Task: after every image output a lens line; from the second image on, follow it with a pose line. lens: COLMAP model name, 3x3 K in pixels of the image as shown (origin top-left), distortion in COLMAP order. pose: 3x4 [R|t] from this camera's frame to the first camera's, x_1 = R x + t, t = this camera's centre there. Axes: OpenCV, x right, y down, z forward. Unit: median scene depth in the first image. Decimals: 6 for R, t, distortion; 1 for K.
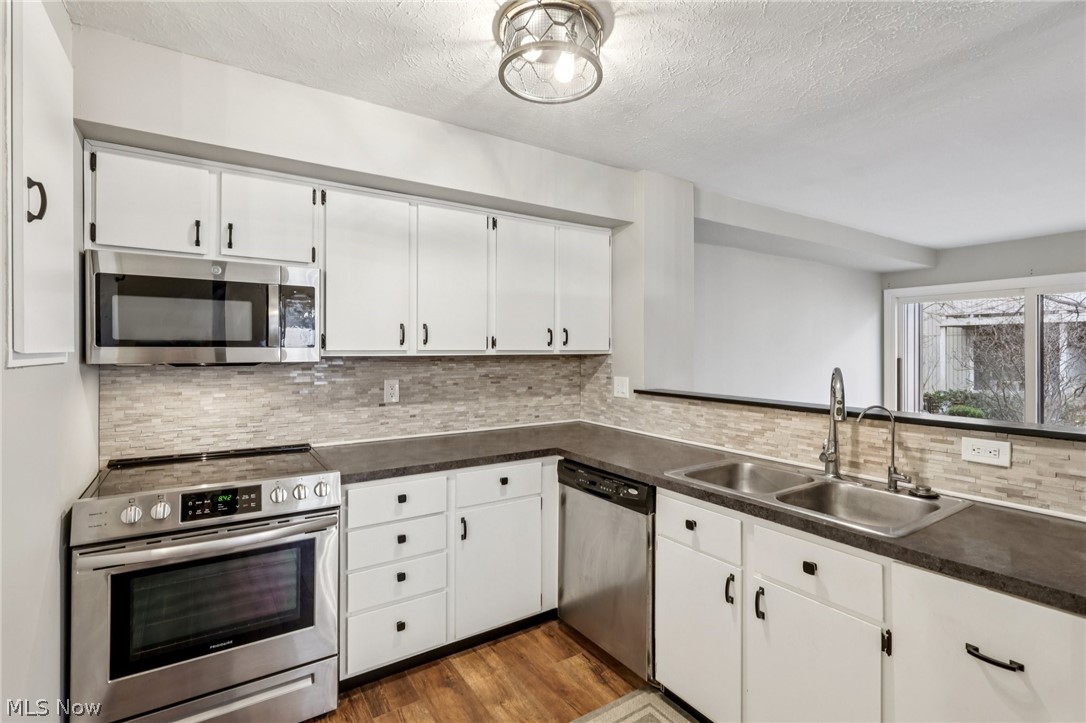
lens RADIAL K [[506.8, 0, 542.6], [0, 506.8, 352.2], [0, 0, 1]] dist [-0.002238, 0.001895]
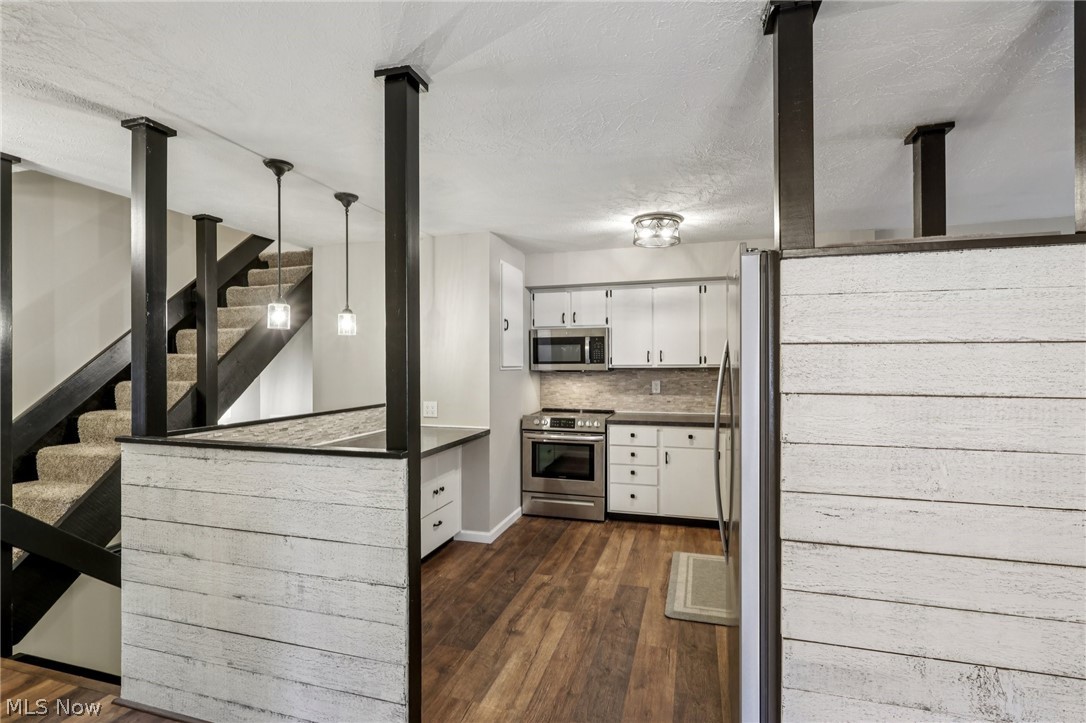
lens RADIAL K [[506.8, 0, 543.0], [0, 506.8, 368.9], [0, 0, 1]] dist [-0.002238, 0.001895]
pose [[0.640754, 0.003676, -0.767737, 1.054836], [0.002510, 0.999973, 0.006883, -0.003056], [0.767742, -0.006337, 0.640728, -0.609304]]
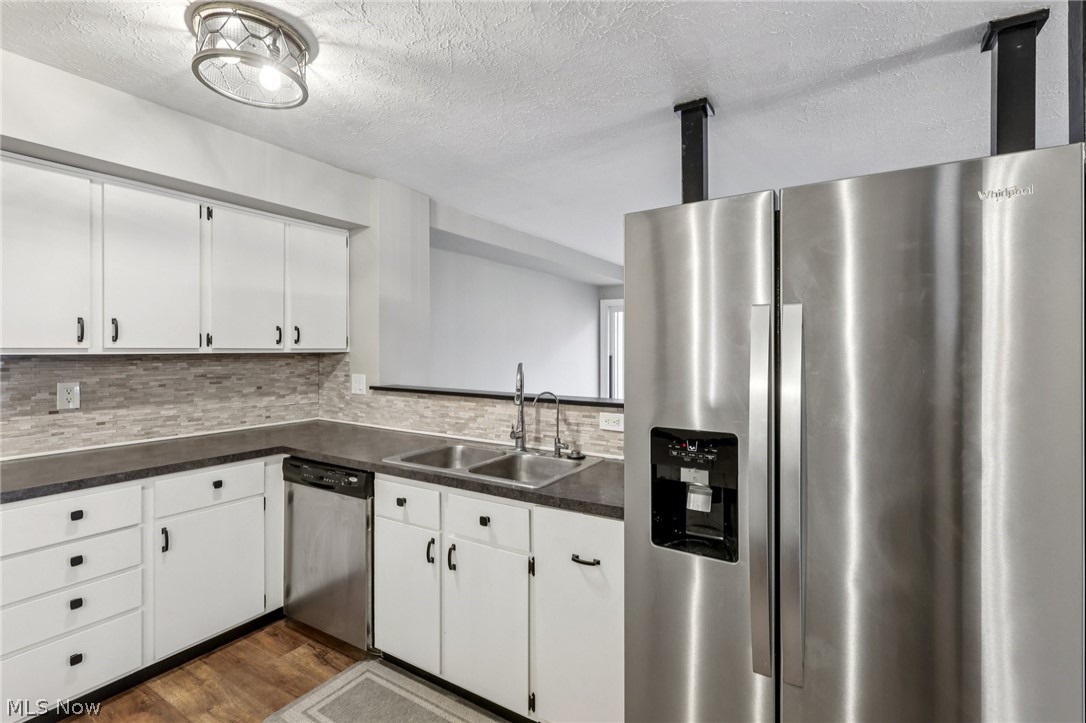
lens RADIAL K [[506.8, 0, 542.0], [0, 506.8, 354.3], [0, 0, 1]] dist [-0.002238, 0.001895]
pose [[0.907885, -0.002405, 0.419213, 0.087012], [-0.000494, 0.999977, 0.006807, 0.000706], [-0.419220, -0.006387, 0.907862, -0.139173]]
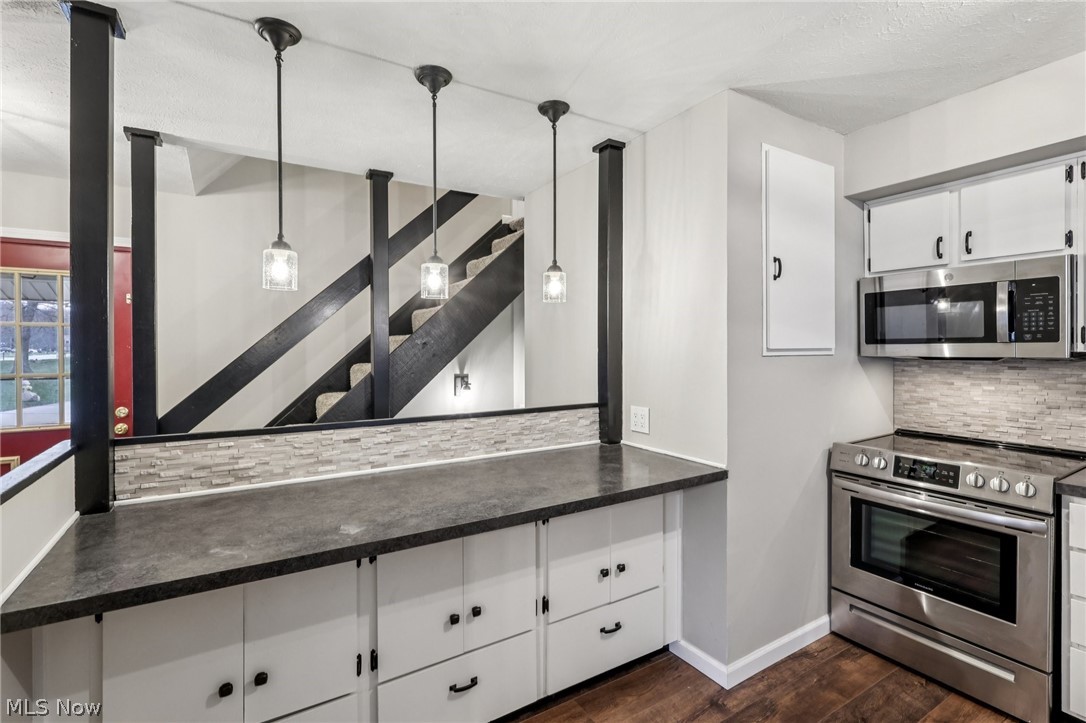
lens RADIAL K [[506.8, 0, 540.1], [0, 506.8, 353.6], [0, 0, 1]] dist [-0.002238, 0.001895]
pose [[-0.036100, 0.008294, -0.999314, 0.490612], [0.002774, 0.999963, 0.008199, 0.000903], [0.999344, -0.002476, -0.036122, 0.094936]]
